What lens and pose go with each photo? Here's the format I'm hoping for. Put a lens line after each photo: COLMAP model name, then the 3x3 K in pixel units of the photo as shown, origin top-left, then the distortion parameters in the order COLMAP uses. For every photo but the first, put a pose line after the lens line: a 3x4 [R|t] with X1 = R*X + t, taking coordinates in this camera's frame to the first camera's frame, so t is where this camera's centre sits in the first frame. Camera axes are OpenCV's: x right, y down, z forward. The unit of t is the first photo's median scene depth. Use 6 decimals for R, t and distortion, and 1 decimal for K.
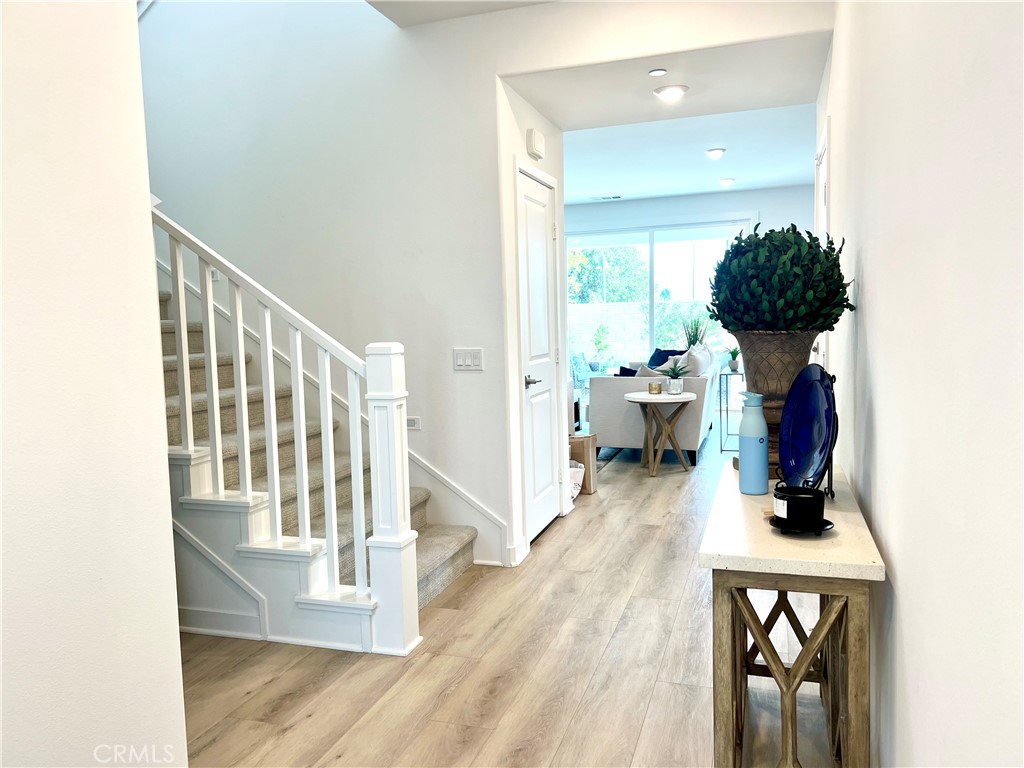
lens RADIAL K [[781.5, 0, 520.5], [0, 781.5, 378.0], [0, 0, 1]] dist [0.072348, -0.080362]
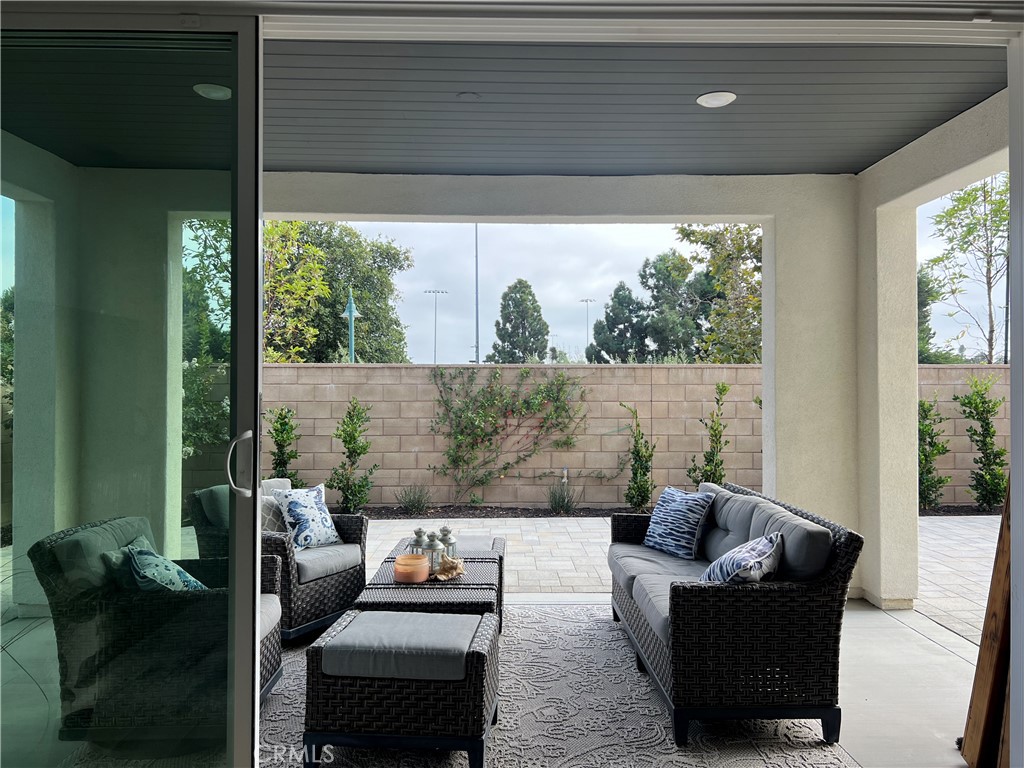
lens RADIAL K [[781.5, 0, 520.5], [0, 781.5, 378.0], [0, 0, 1]] dist [0.072348, -0.080362]
pose [[0.945509, 0.026977, 0.324475, 0.033576], [0.000984, 0.996320, -0.085703, -0.037624], [-0.325593, 0.081352, 0.942004, 0.428663]]
